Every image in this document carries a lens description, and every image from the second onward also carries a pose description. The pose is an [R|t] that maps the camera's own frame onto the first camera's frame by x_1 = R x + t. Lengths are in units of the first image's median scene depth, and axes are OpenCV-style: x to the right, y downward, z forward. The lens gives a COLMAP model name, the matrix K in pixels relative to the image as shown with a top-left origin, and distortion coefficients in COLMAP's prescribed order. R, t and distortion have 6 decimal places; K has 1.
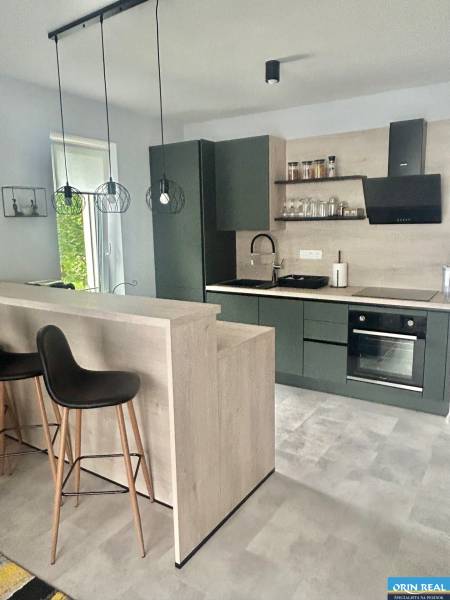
lens RADIAL K [[439.7, 0, 230.9], [0, 439.7, 297.8], [0, 0, 1]] dist [-0.008909, -0.004956]
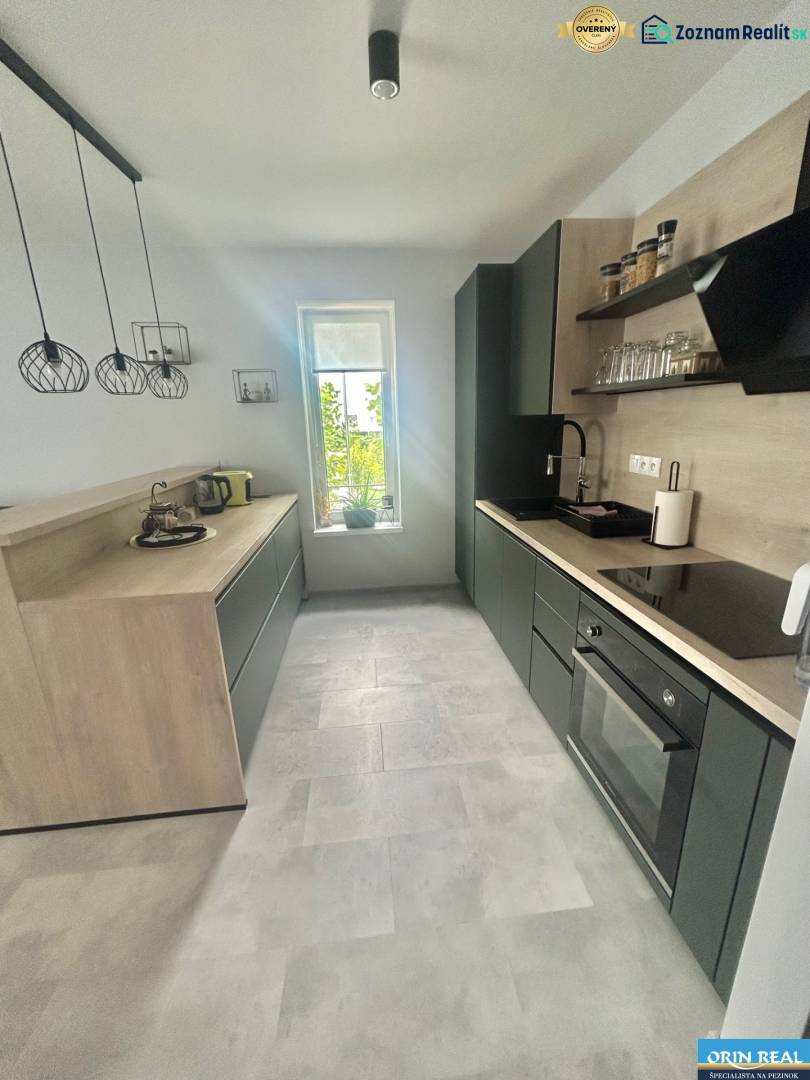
lens RADIAL K [[435.0, 0, 407.0], [0, 435.0, 540.5], [0, 0, 1]] dist [-0.000989, 0.000872]
pose [[0.622856, 0.208910, -0.753928, 0.445314], [-0.112788, 0.977598, 0.177709, -0.082937], [0.774164, -0.025653, 0.632465, 0.561361]]
